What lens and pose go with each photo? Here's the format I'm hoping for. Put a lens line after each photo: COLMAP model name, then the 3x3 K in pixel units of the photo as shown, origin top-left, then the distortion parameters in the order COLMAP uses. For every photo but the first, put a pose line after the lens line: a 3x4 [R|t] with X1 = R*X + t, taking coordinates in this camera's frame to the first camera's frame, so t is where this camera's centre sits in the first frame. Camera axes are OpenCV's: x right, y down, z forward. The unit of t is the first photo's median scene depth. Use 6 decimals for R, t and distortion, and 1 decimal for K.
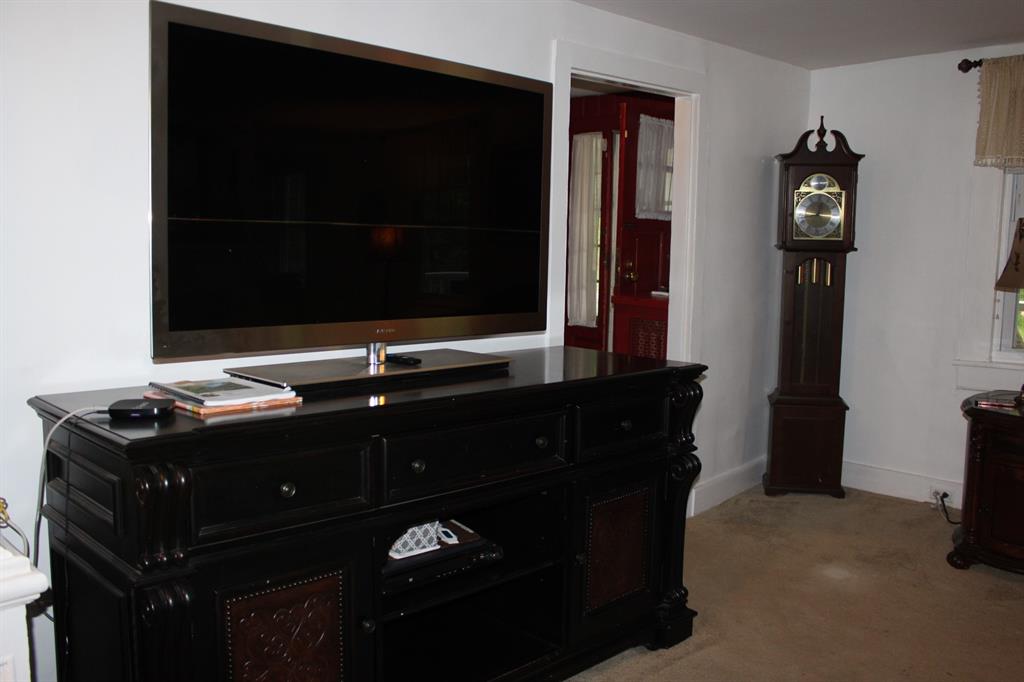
lens RADIAL K [[847.8, 0, 519.3], [0, 847.8, 335.0], [0, 0, 1]] dist [-0.123122, 0.083610]
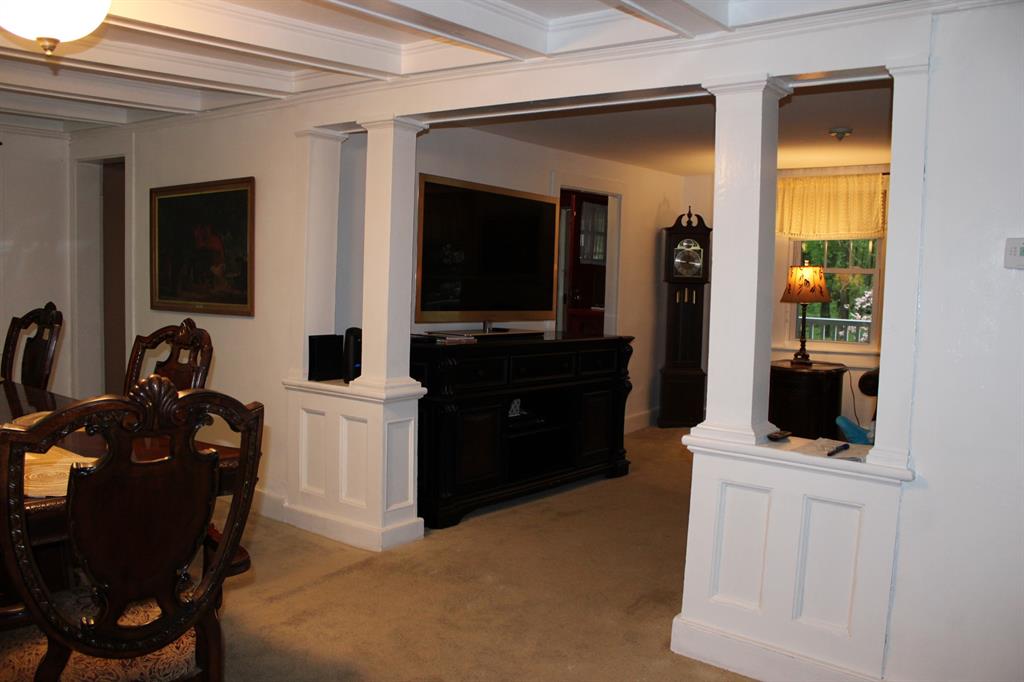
lens RADIAL K [[847.8, 0, 507.0], [0, 847.8, 344.5], [0, 0, 1]] dist [-0.123122, 0.083610]
pose [[0.992244, -0.000956, 0.124302, -0.233882], [0.005325, 0.999380, -0.034817, 0.085603], [-0.124192, 0.035209, 0.991633, -0.688344]]
